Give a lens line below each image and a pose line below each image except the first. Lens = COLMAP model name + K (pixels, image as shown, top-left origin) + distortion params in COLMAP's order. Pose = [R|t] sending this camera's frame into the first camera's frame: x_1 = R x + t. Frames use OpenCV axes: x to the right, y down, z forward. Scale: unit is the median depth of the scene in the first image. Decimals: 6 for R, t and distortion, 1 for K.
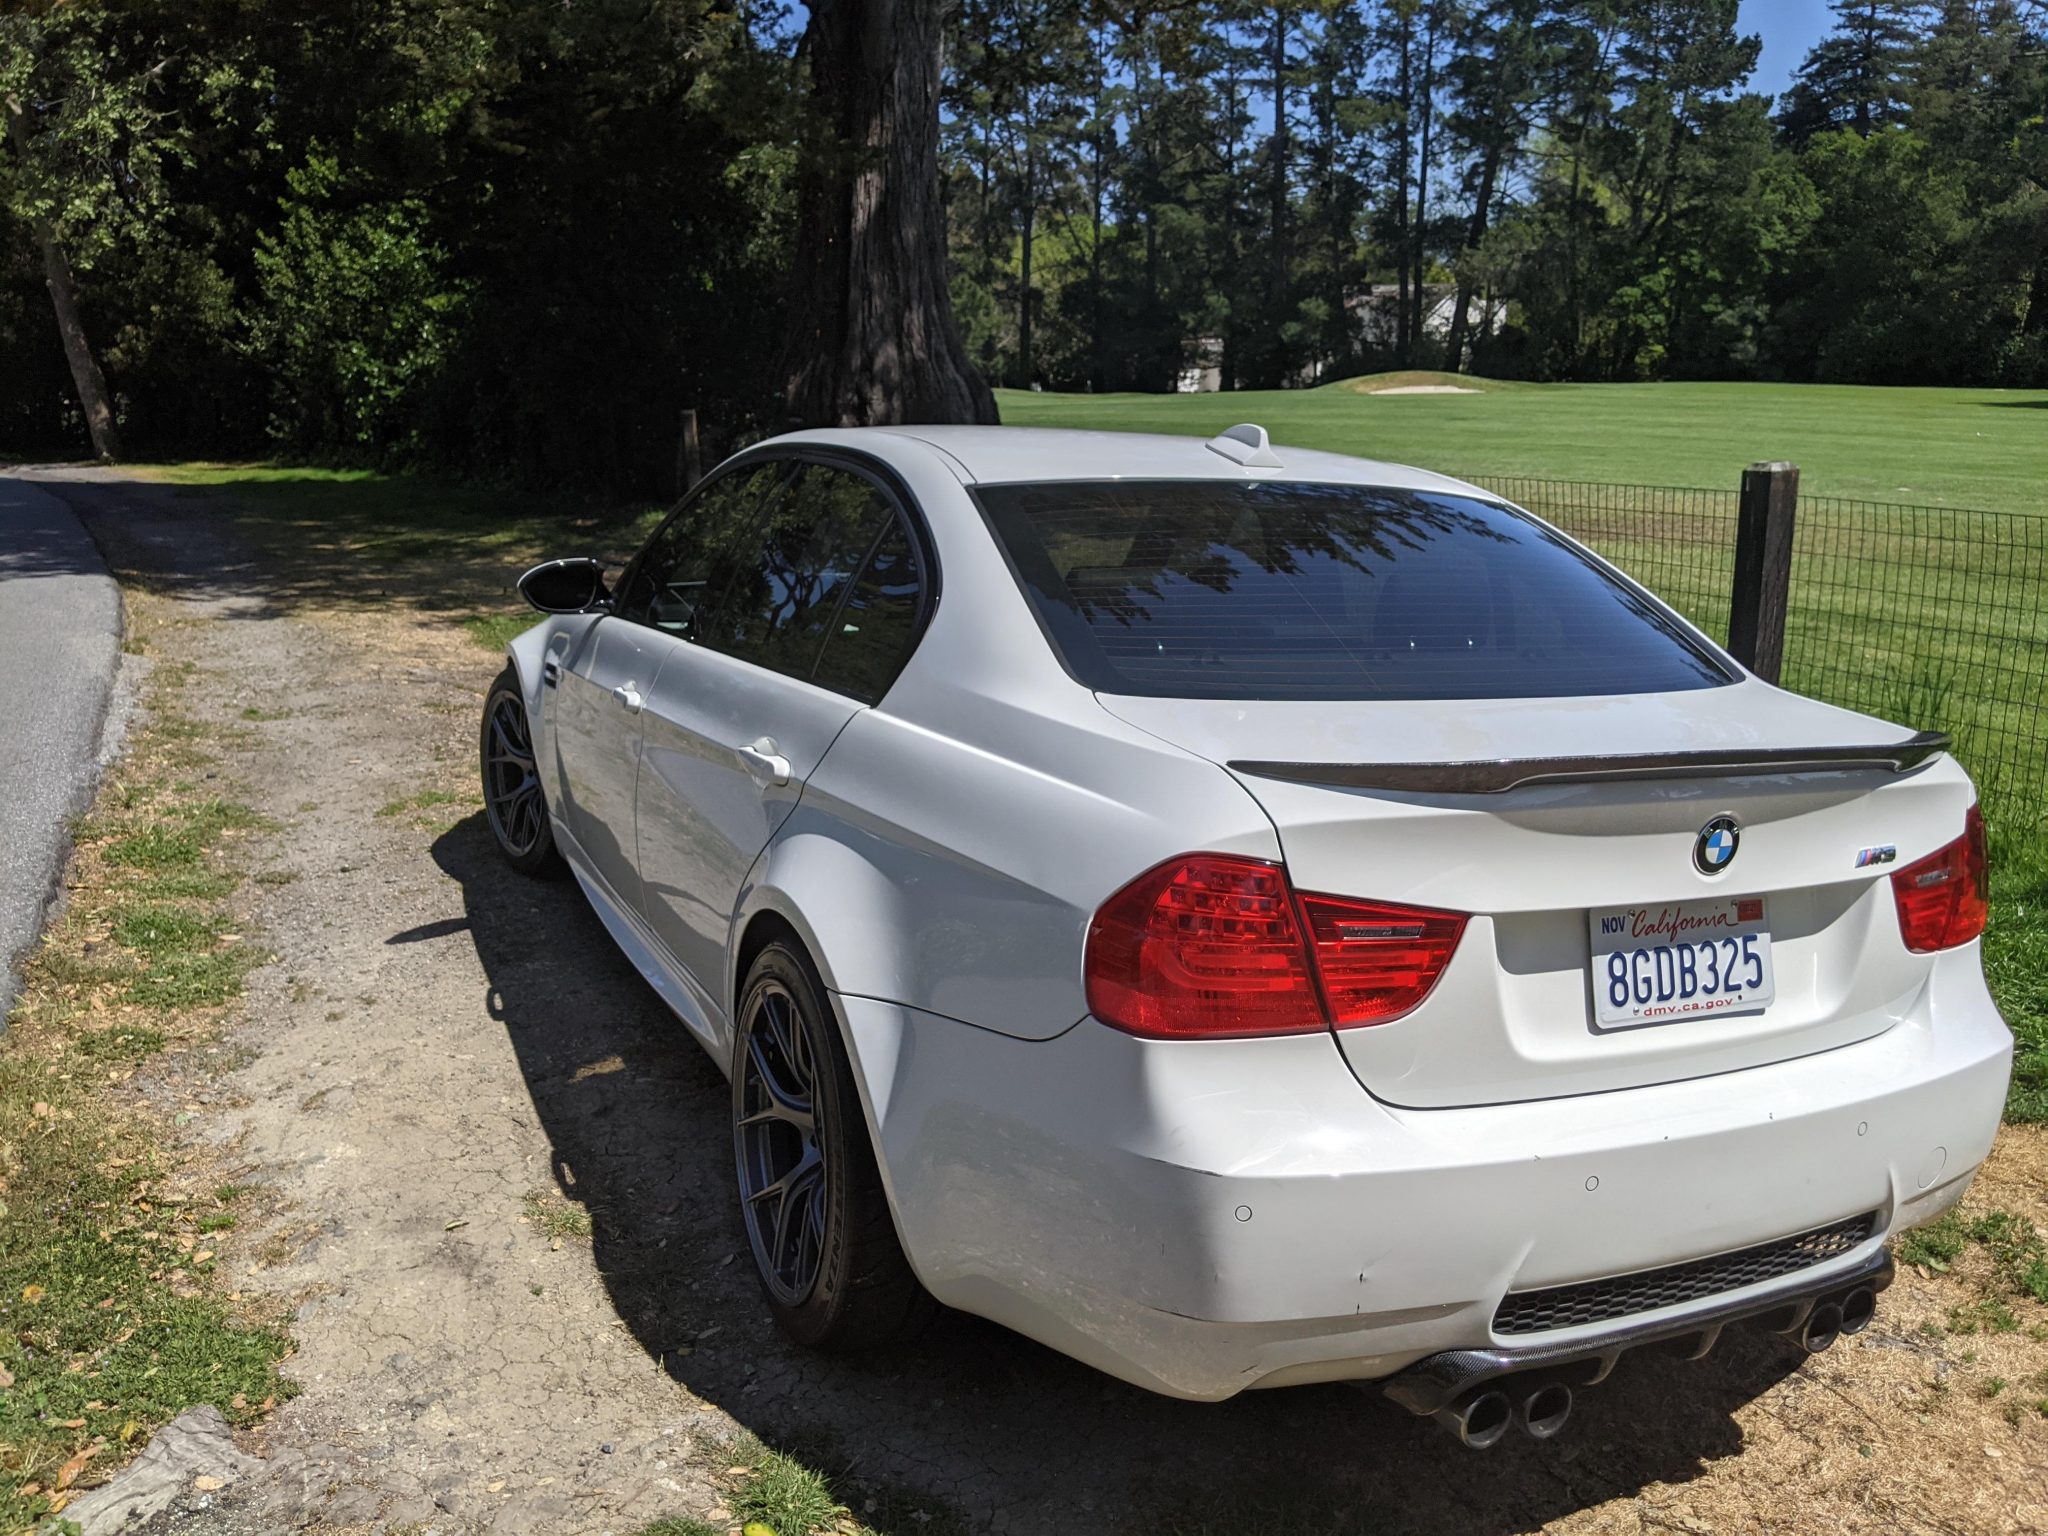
lens RADIAL K [[1565.2, 0, 1006.7], [0, 1565.2, 765.2], [0, 0, 1]] dist [0.068597, -0.101348]
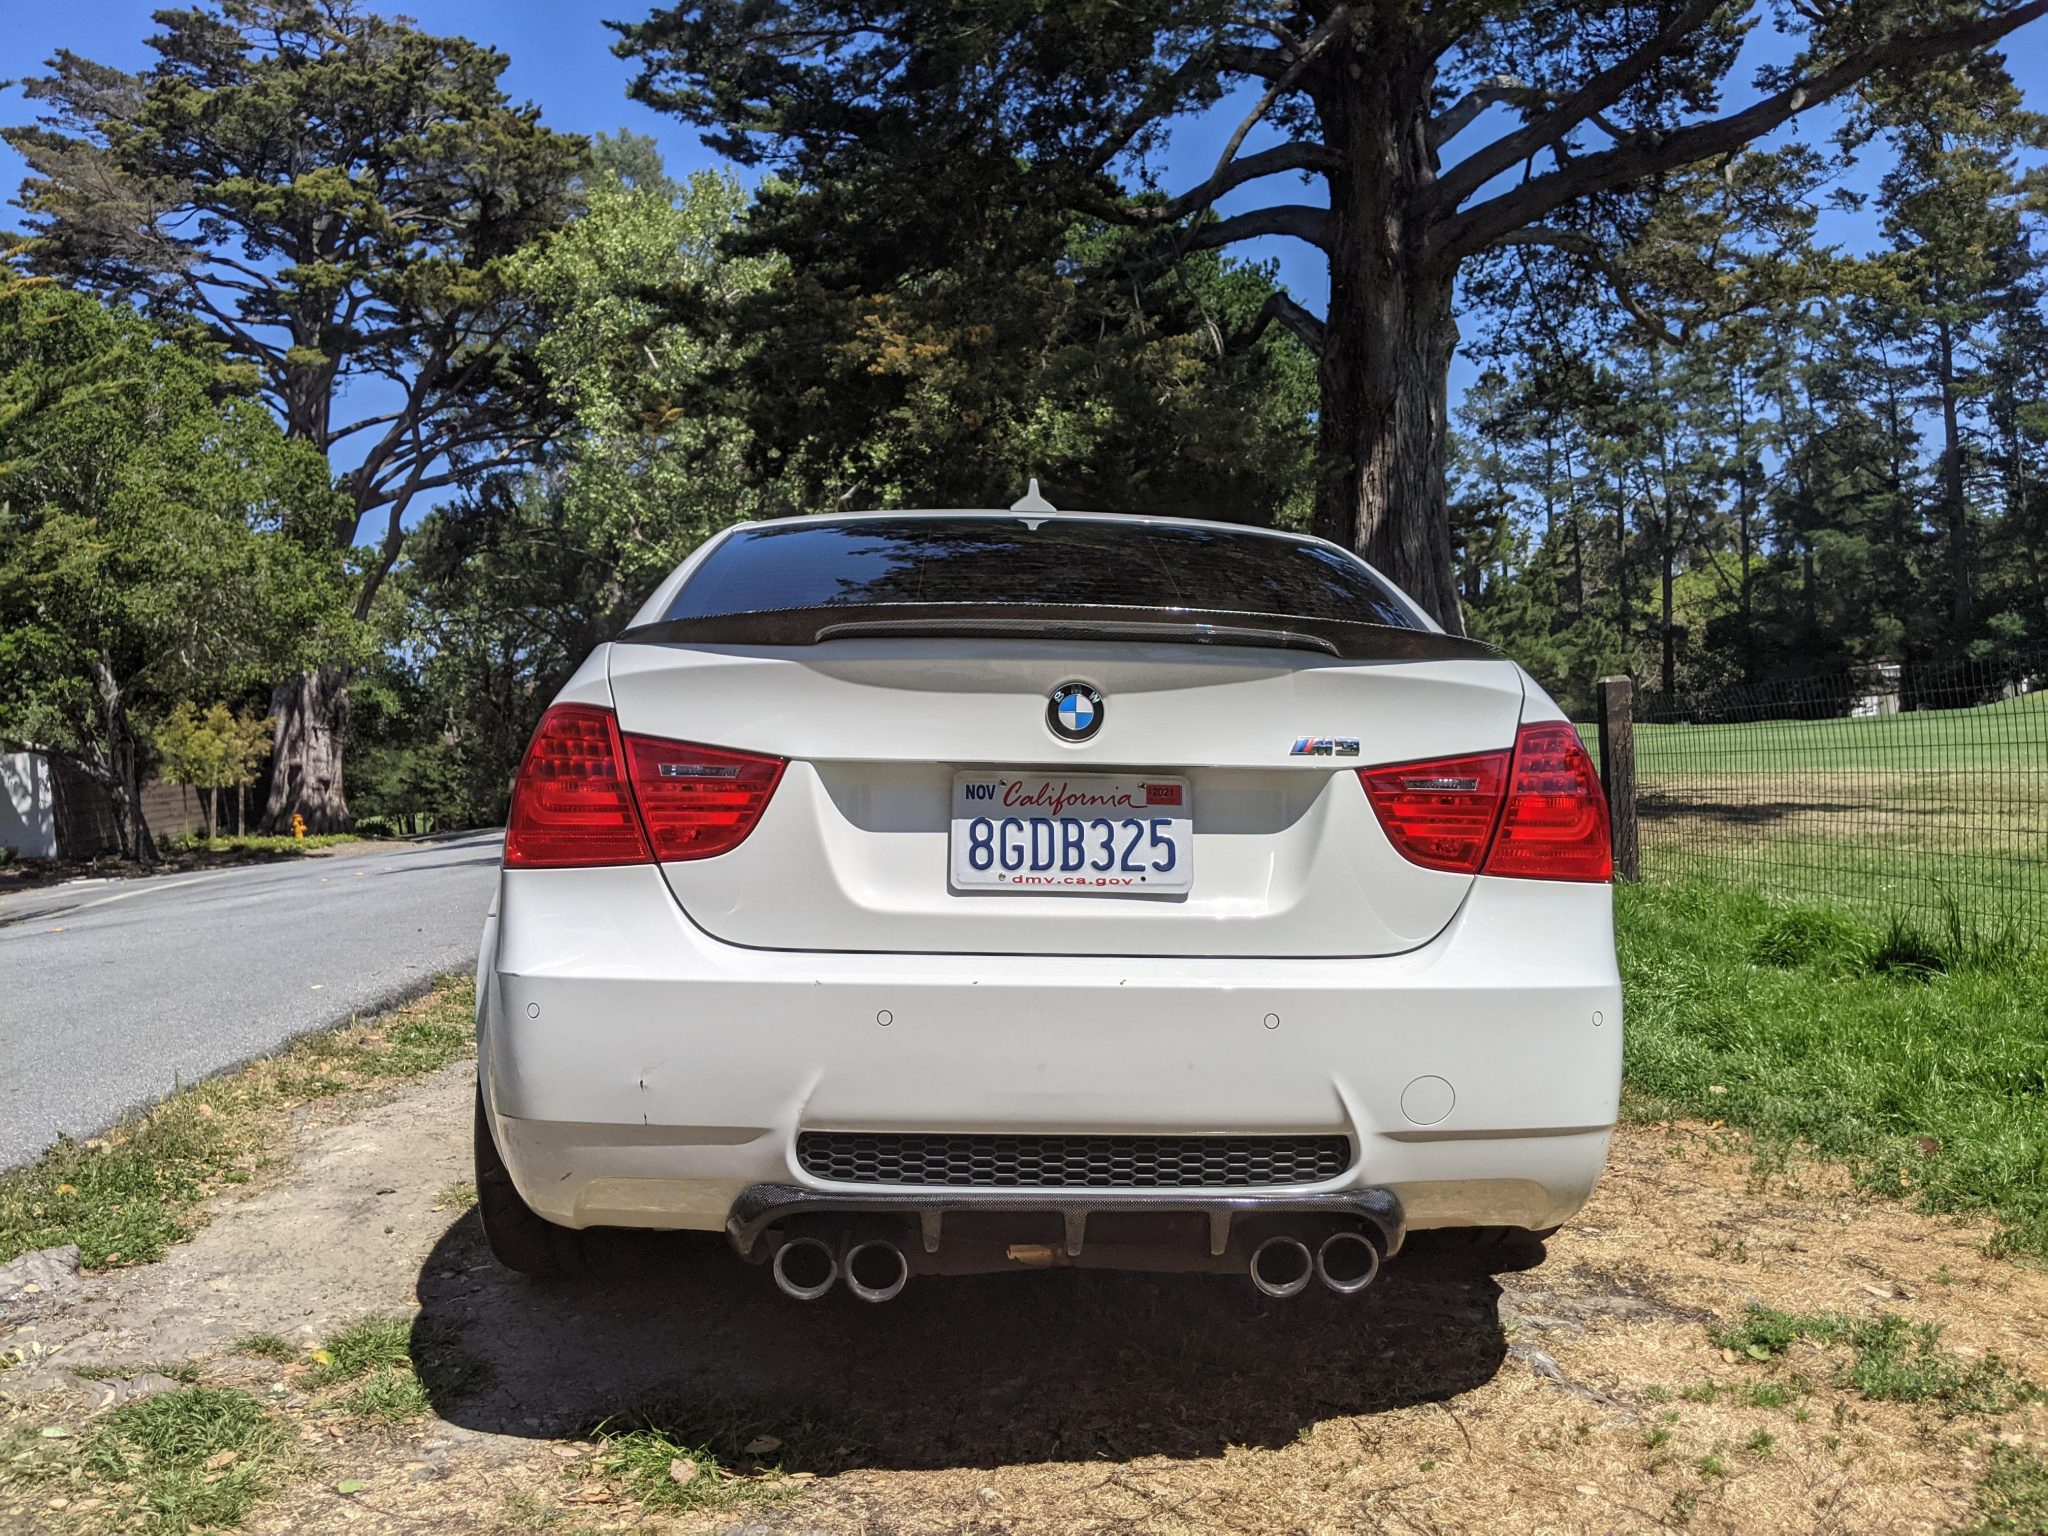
lens RADIAL K [[1536.1, 0, 983.5], [0, 1536.1, 803.8], [0, 0, 1]] dist [0.076414, -0.095953]
pose [[0.923041, -0.026196, -0.383809, 0.736703], [-0.047119, 0.982469, -0.180376, 0.276441], [0.381805, 0.184579, 0.905624, 0.091958]]
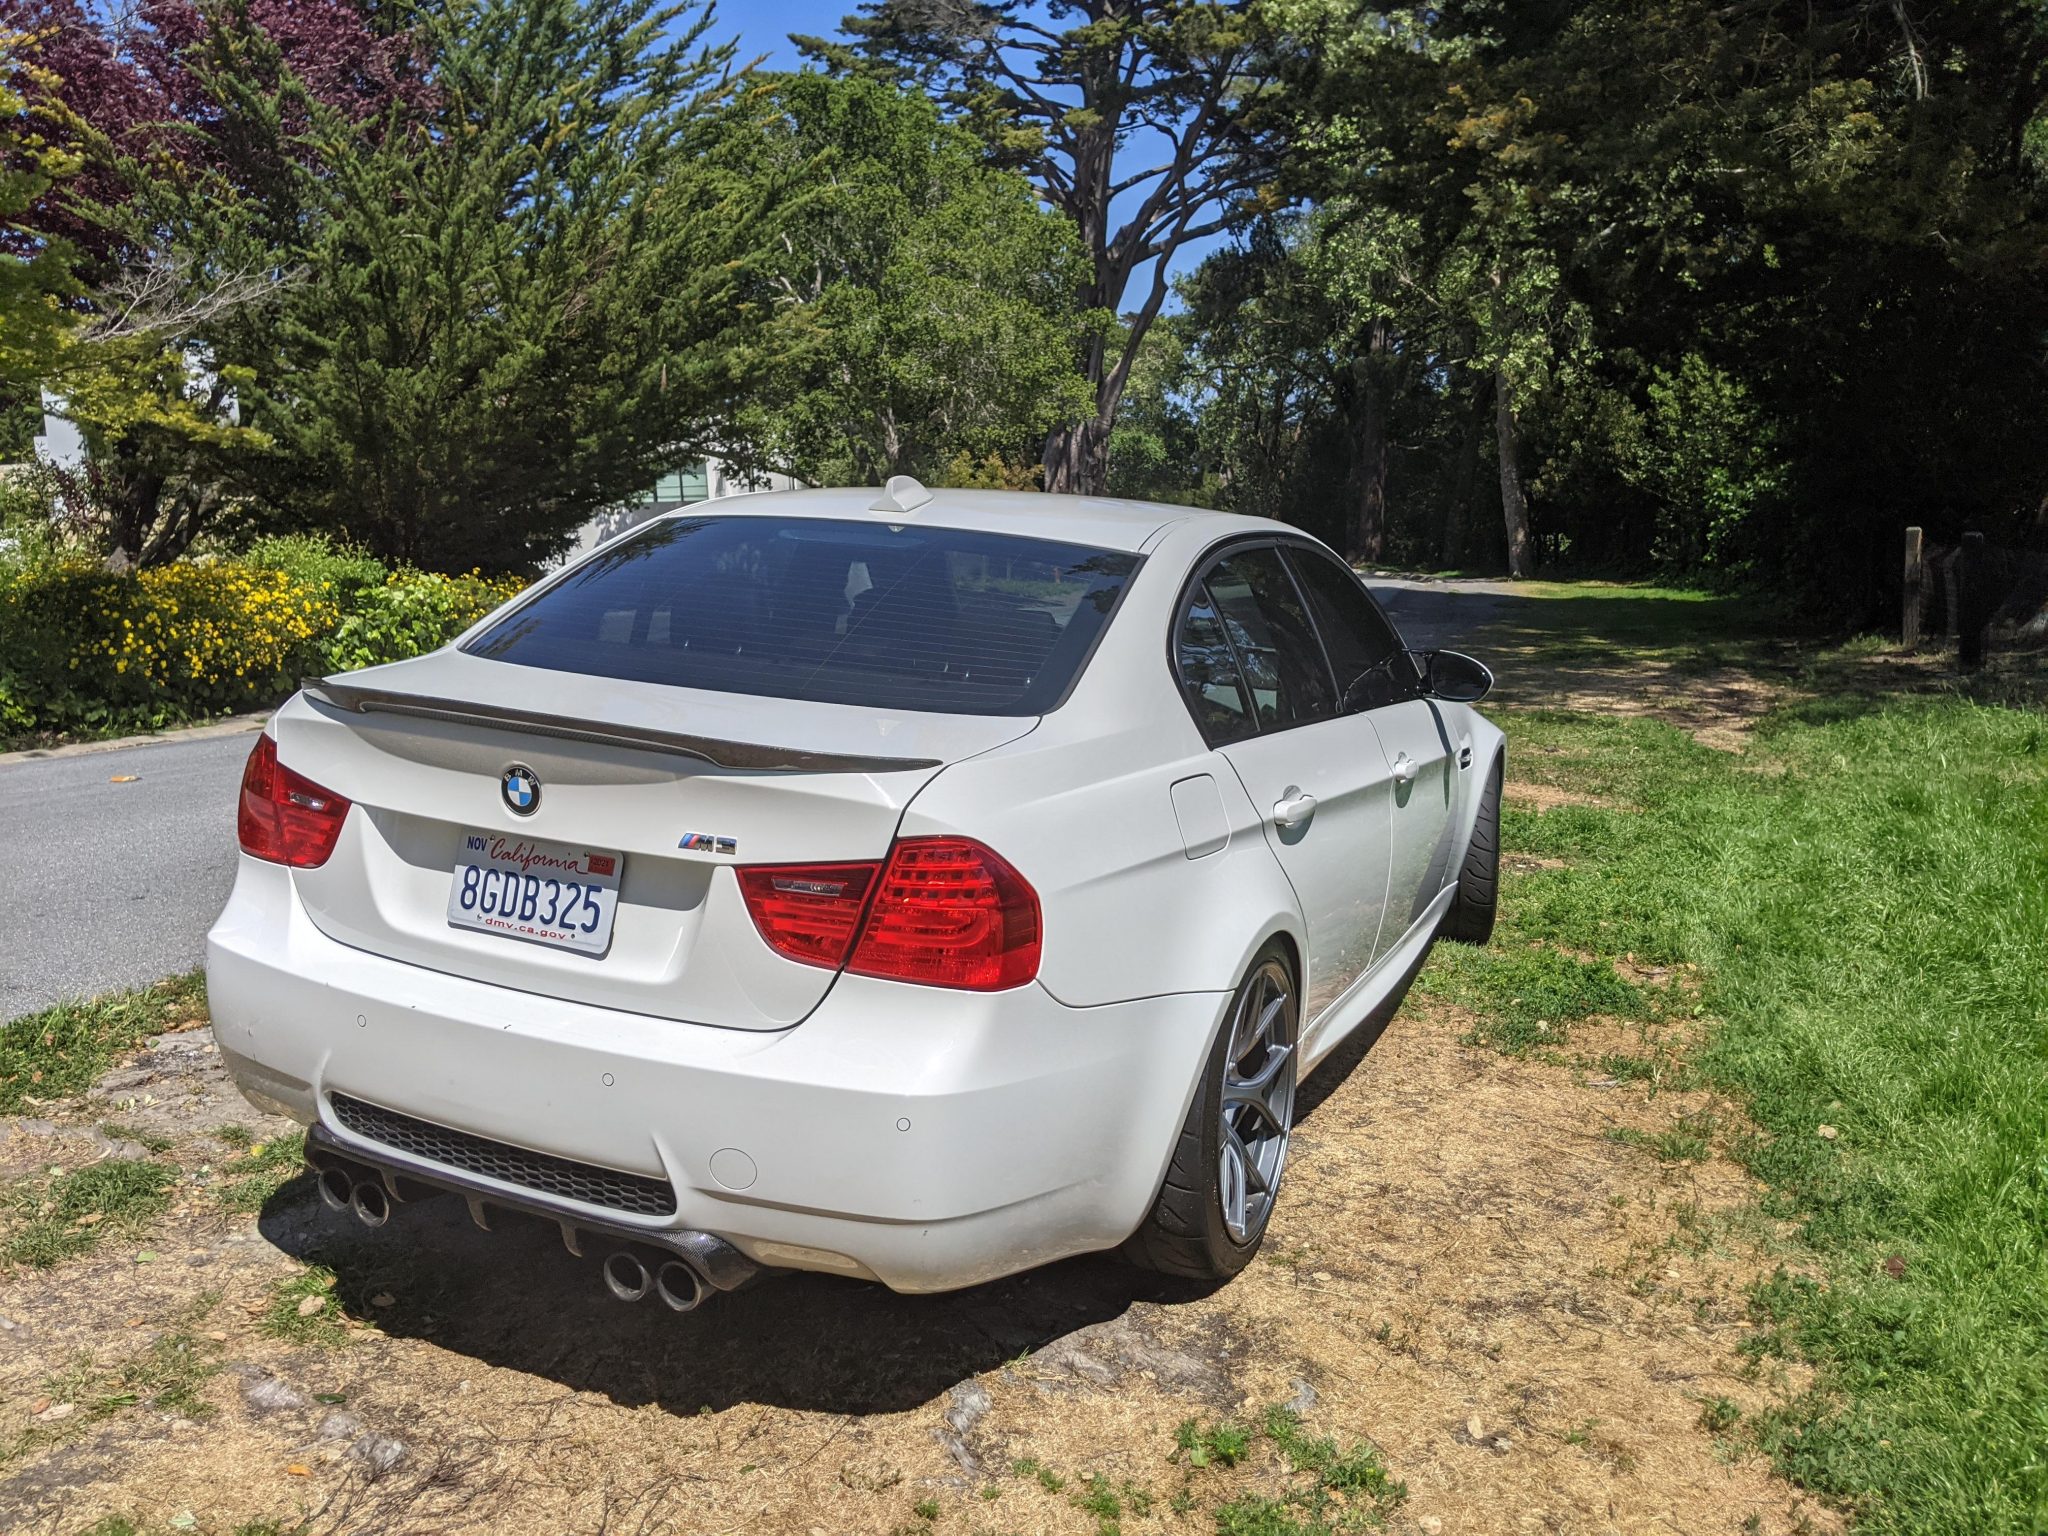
lens RADIAL K [[1536.1, 0, 1016.4], [0, 1536.1, 750.9], [0, 0, 1]] dist [0.076414, -0.095953]
pose [[0.663442, 0.110256, -0.740060, 1.491189], [-0.171684, 0.985126, -0.007143, -0.033112], [0.728265, 0.131796, 0.672503, 0.459484]]
